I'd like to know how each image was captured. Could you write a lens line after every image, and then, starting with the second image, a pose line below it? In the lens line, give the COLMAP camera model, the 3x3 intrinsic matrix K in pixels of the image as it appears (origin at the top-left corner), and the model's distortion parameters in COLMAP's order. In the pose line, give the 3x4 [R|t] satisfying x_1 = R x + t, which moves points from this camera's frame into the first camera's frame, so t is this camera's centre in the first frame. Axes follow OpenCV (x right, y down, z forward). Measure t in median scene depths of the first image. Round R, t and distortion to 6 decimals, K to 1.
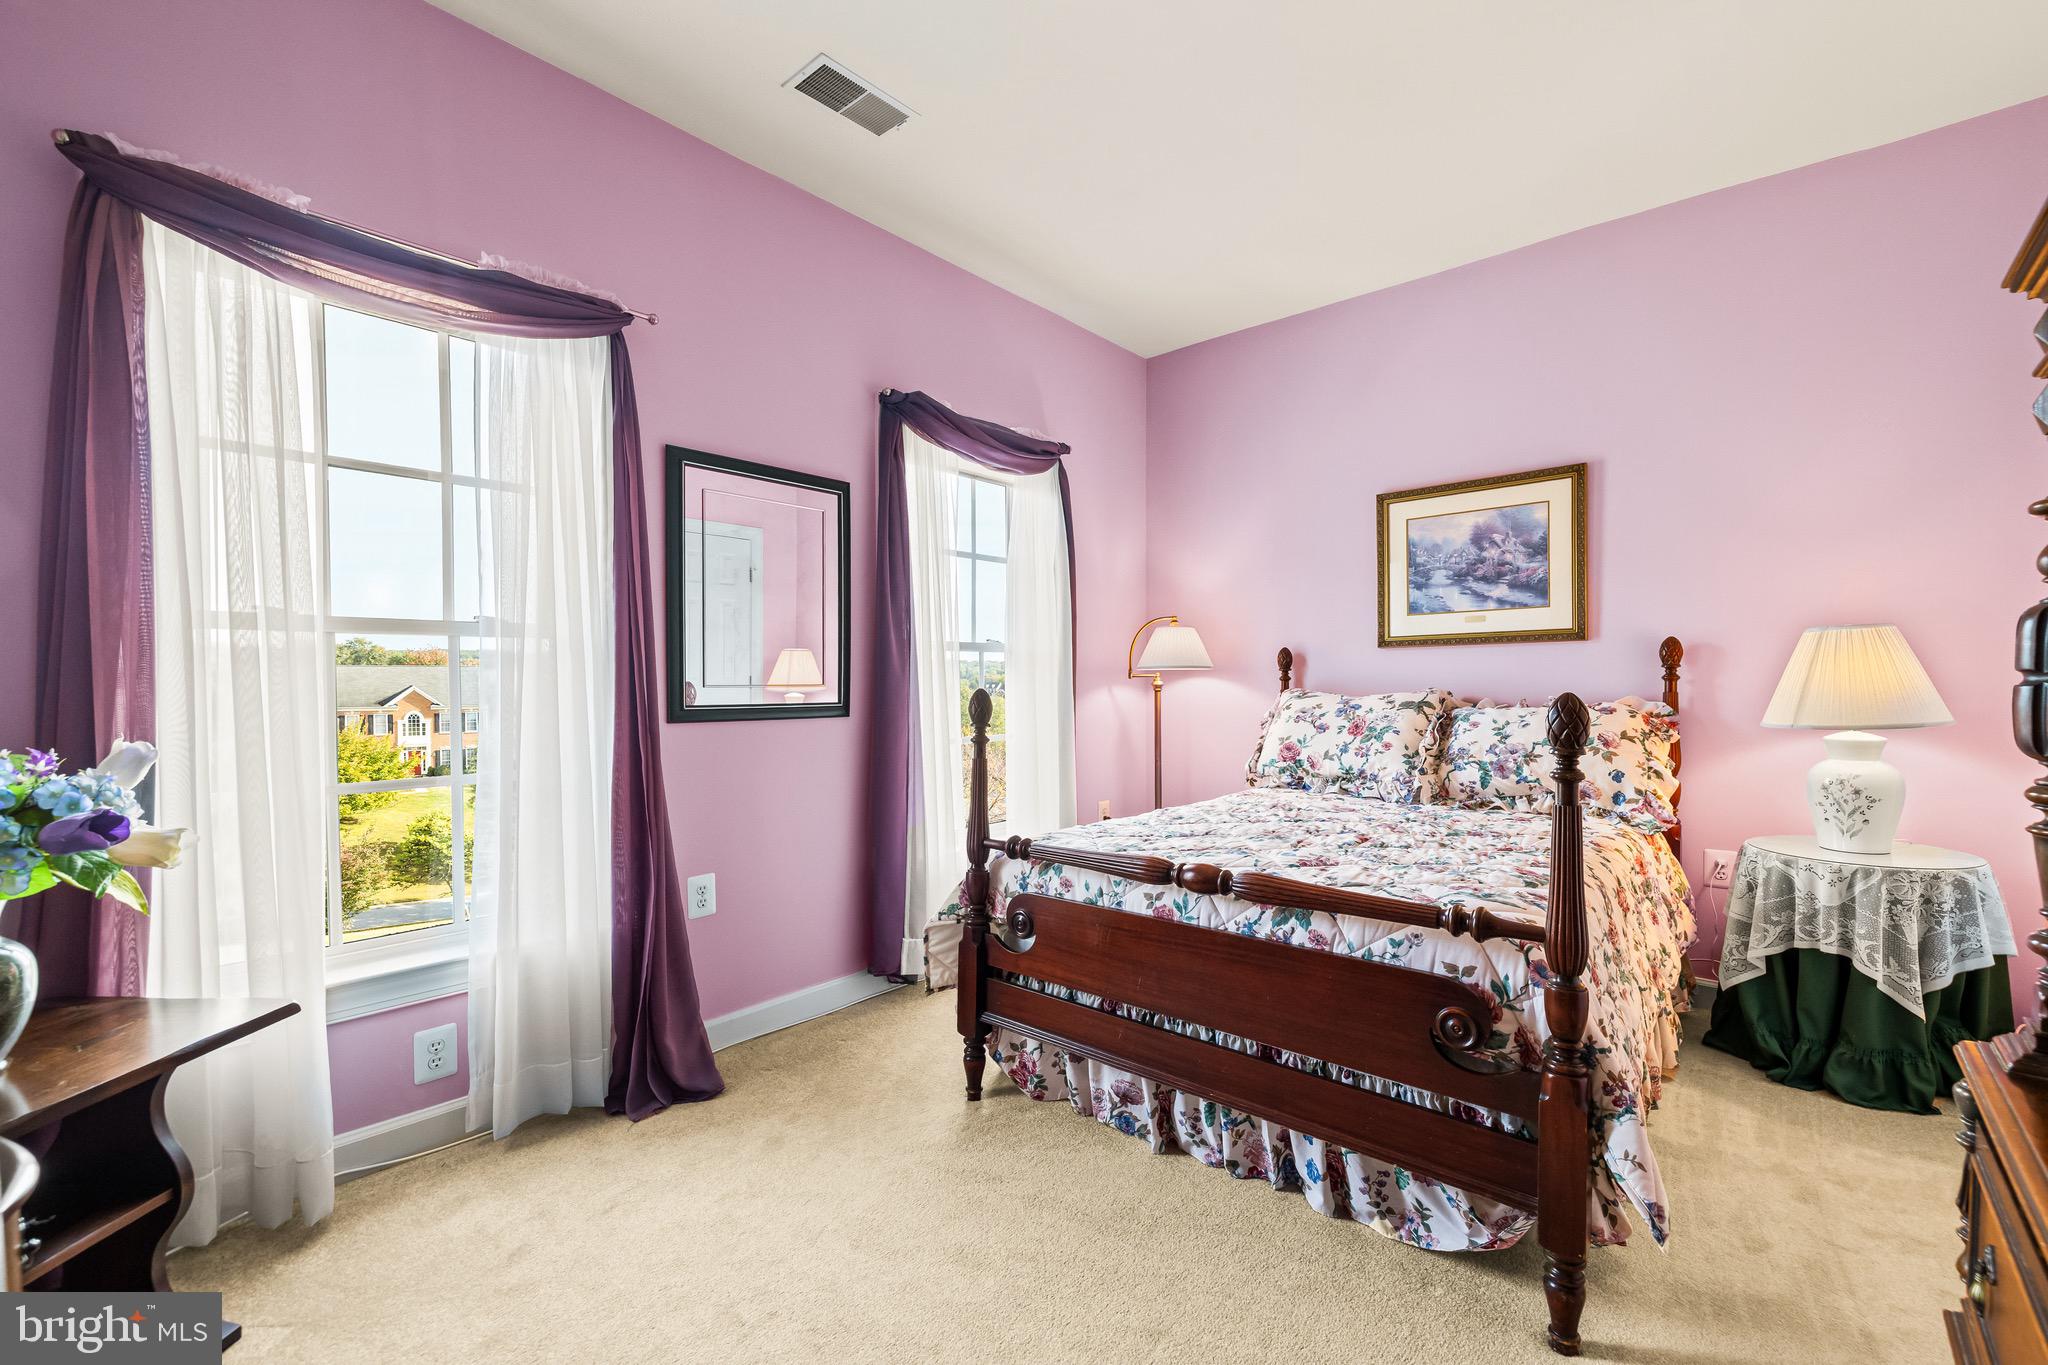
lens RADIAL K [[877.8, 0, 1020.5], [0, 877.8, 694.9], [0, 0, 1]] dist [-0.000883, -0.000167]
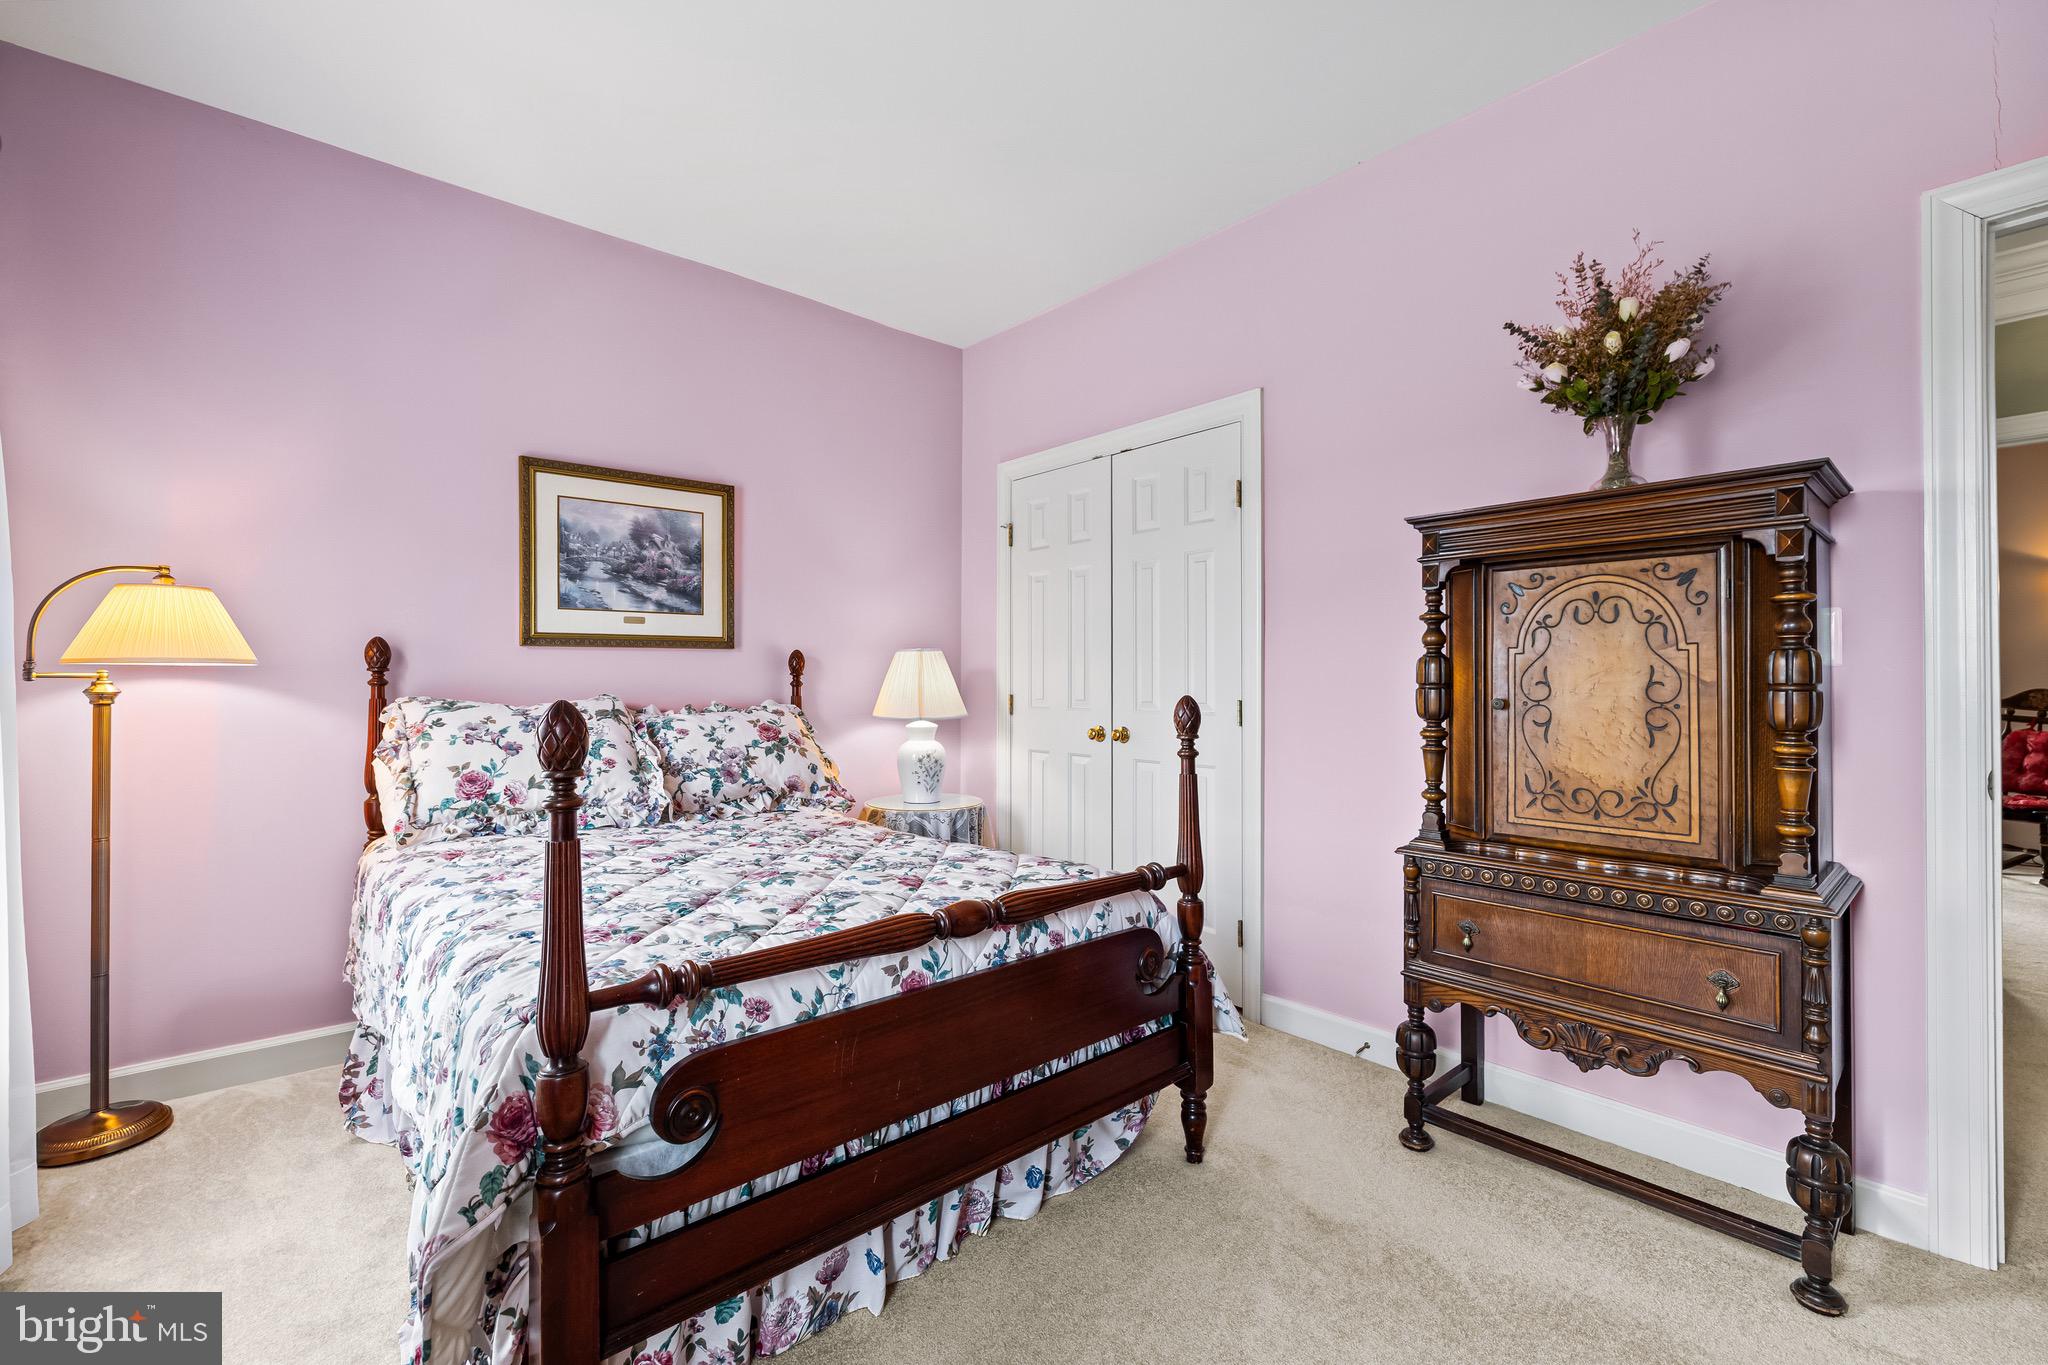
lens RADIAL K [[877.8, 0, 1020.0], [0, 877.8, 676.5], [0, 0, 1]] dist [-0.000883, -0.000167]
pose [[0.125554, 0.012736, 0.992005, -0.396364], [0.015523, 0.999770, -0.014801, -0.006985], [-0.991965, 0.017257, 0.125327, 0.527901]]
